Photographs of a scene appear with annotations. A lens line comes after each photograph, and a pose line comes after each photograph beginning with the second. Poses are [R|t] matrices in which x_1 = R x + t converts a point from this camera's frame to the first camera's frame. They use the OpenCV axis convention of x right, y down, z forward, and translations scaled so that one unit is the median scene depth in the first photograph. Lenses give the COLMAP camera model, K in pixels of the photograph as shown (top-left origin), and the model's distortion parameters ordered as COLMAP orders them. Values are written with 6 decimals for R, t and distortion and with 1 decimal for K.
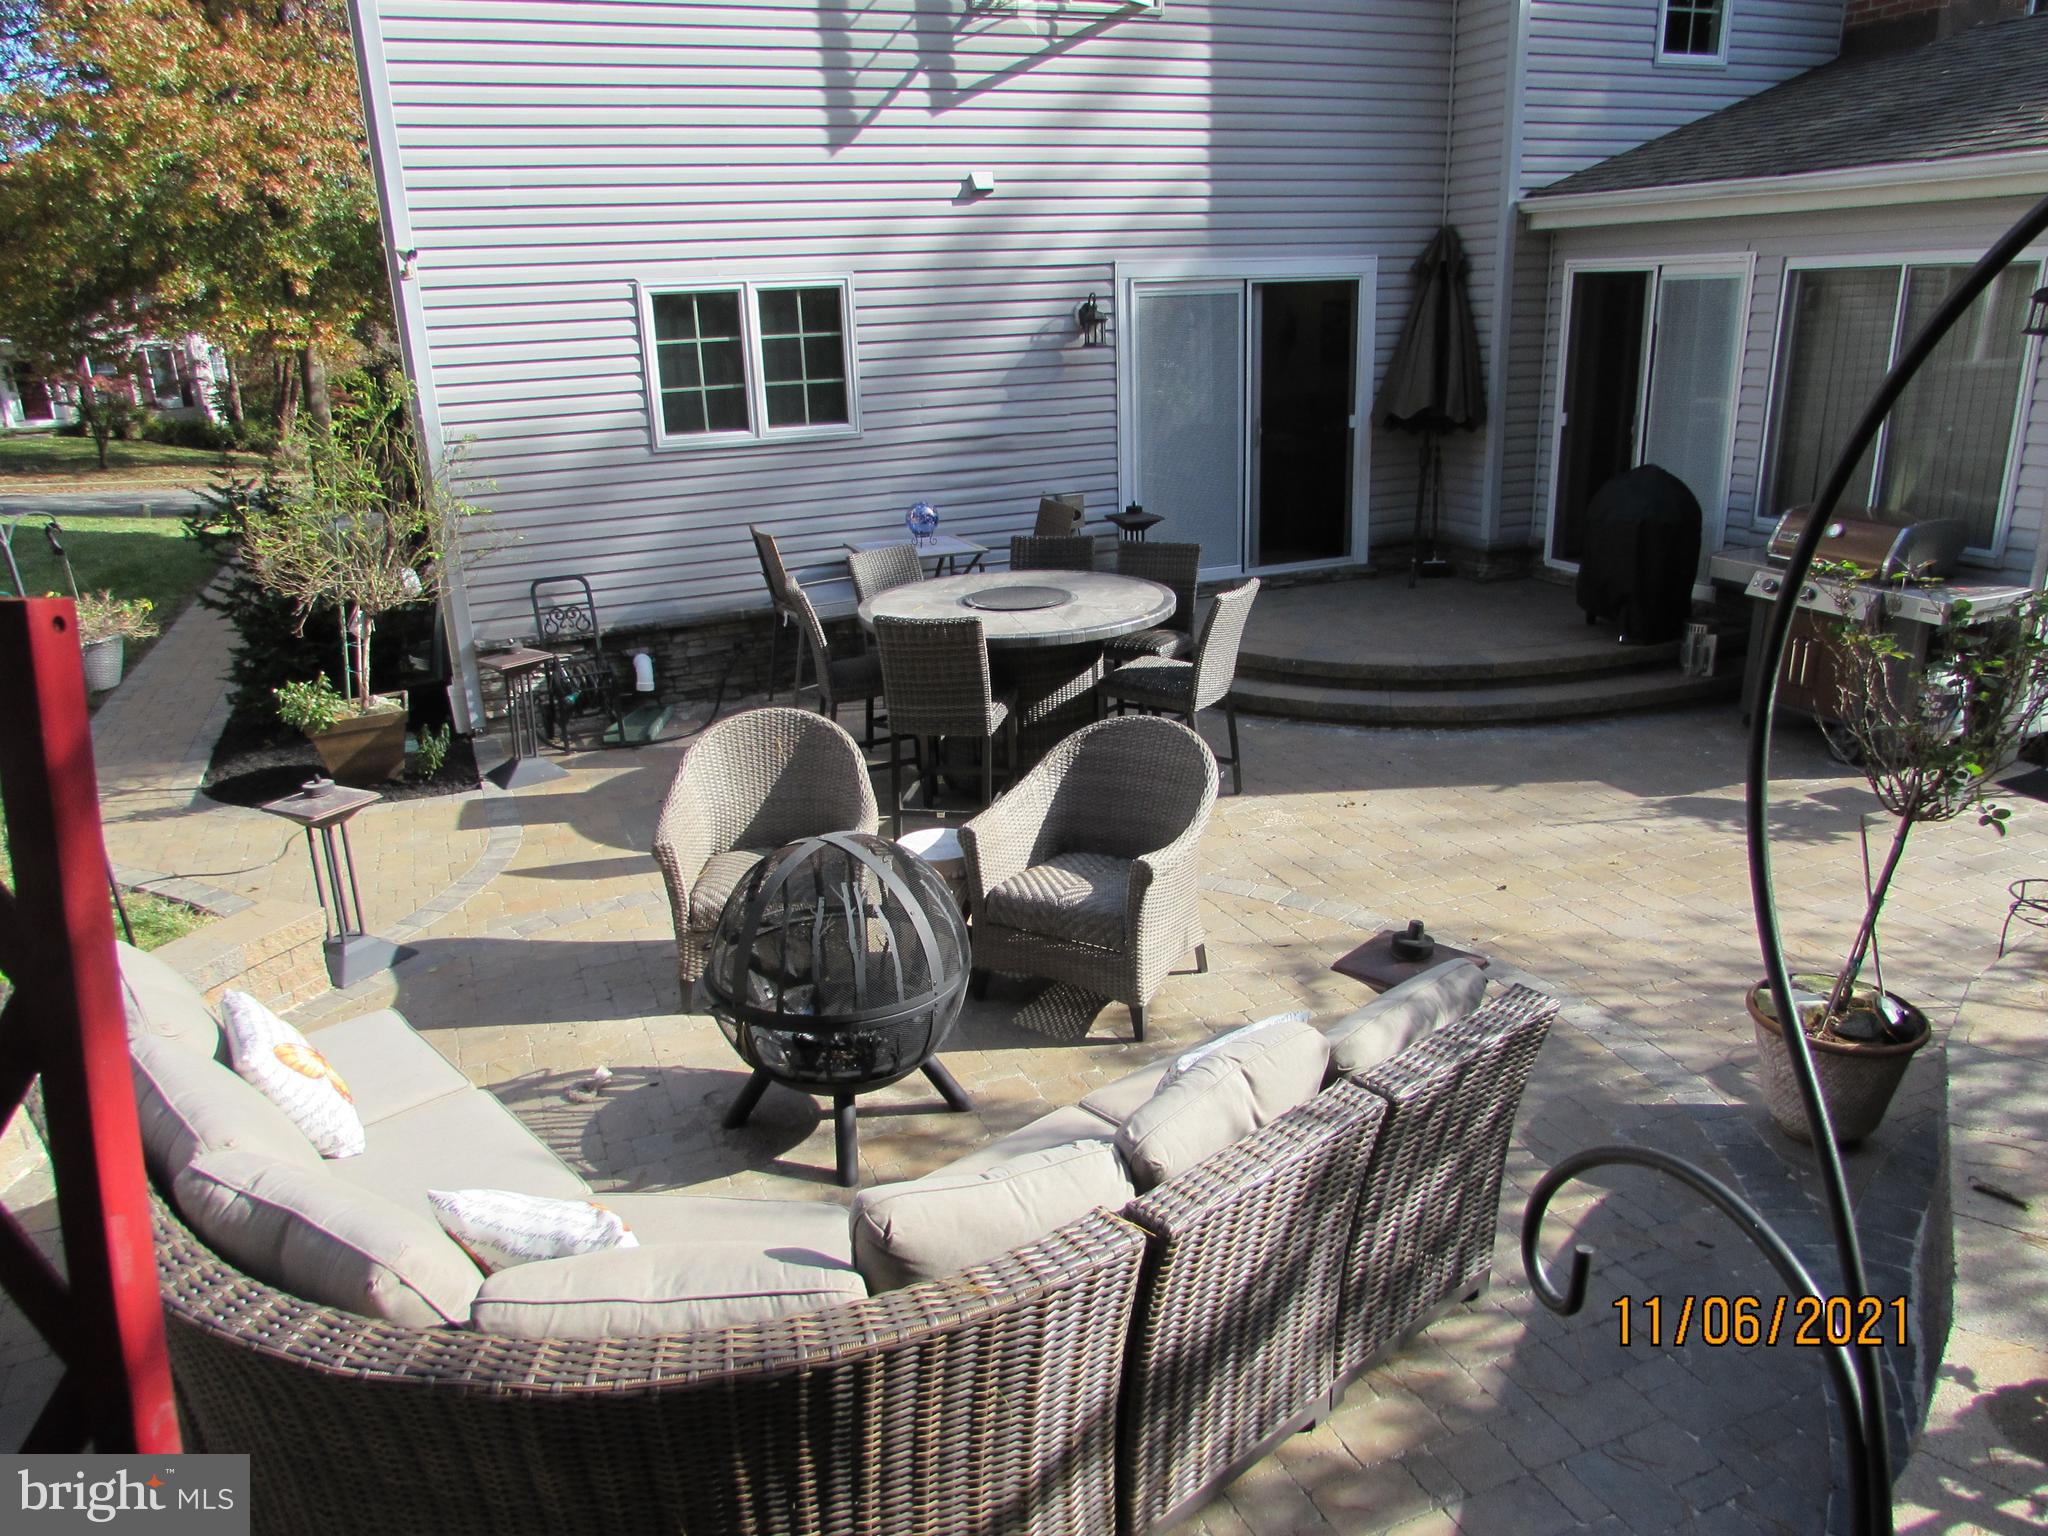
lens RADIAL K [[1459.4, 0, 1027.6], [0, 1459.4, 766.2], [0, 0, 1]] dist [-0.026479, 0.001642]
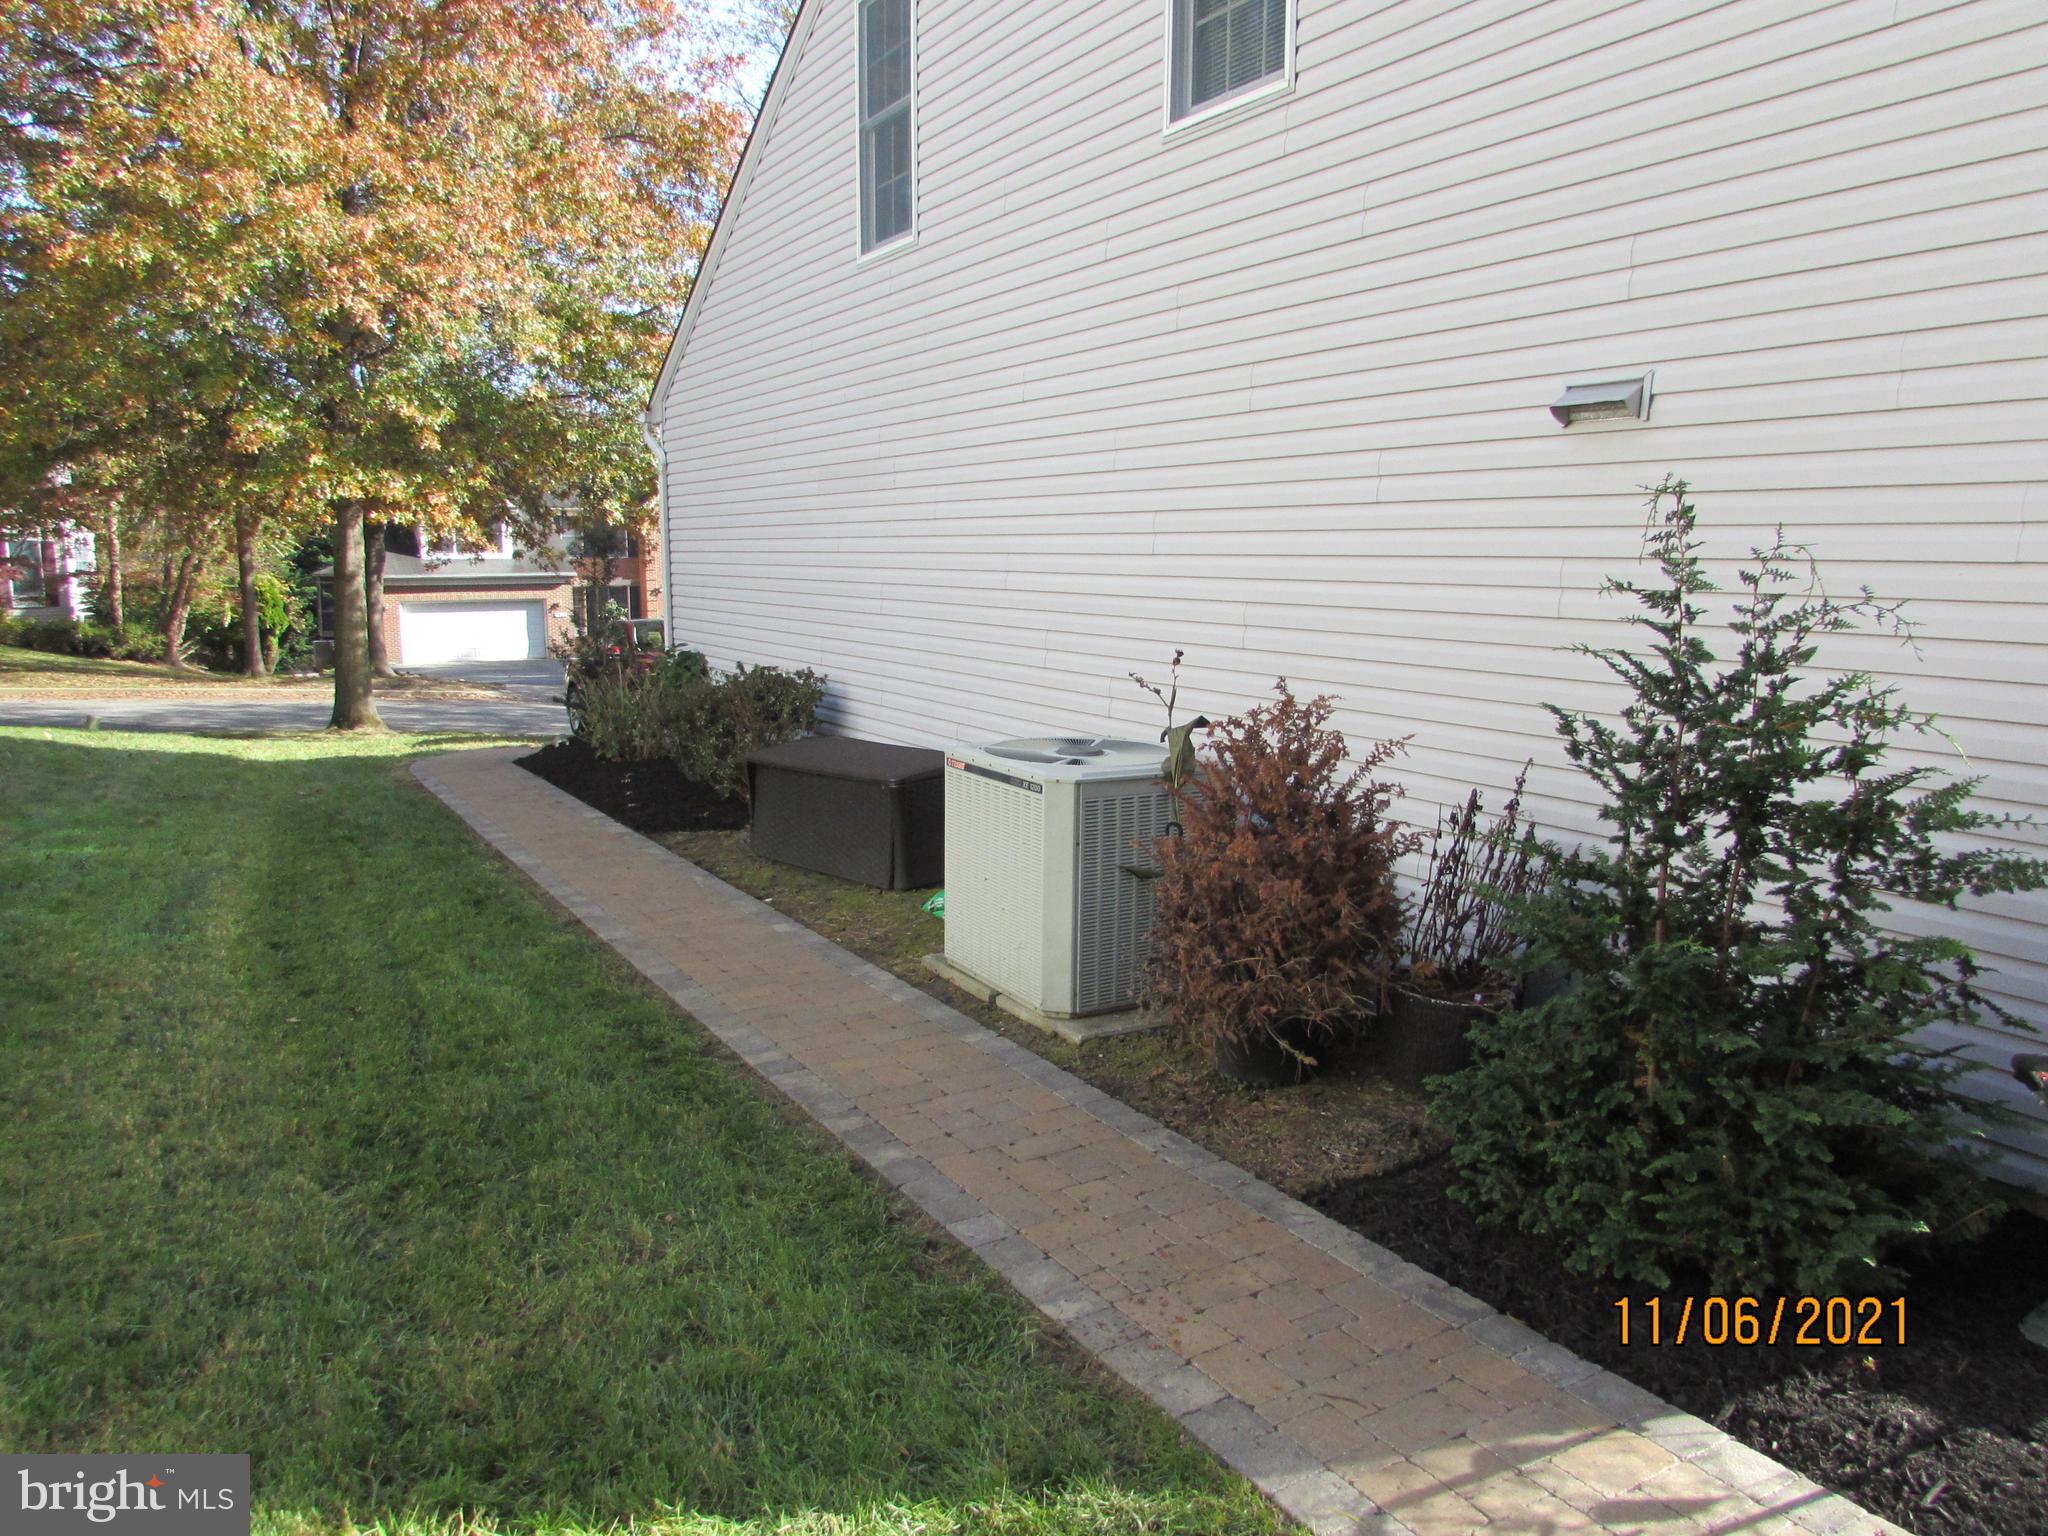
lens RADIAL K [[1459.4, 0, 1020.8], [0, 1459.4, 769.2], [0, 0, 1]] dist [-0.026479, 0.001642]
pose [[0.991246, 0.018561, 0.130720, -0.281432], [0.002225, 0.987580, -0.157101, -0.041022], [-0.132013, 0.156016, 0.978893, 0.236526]]
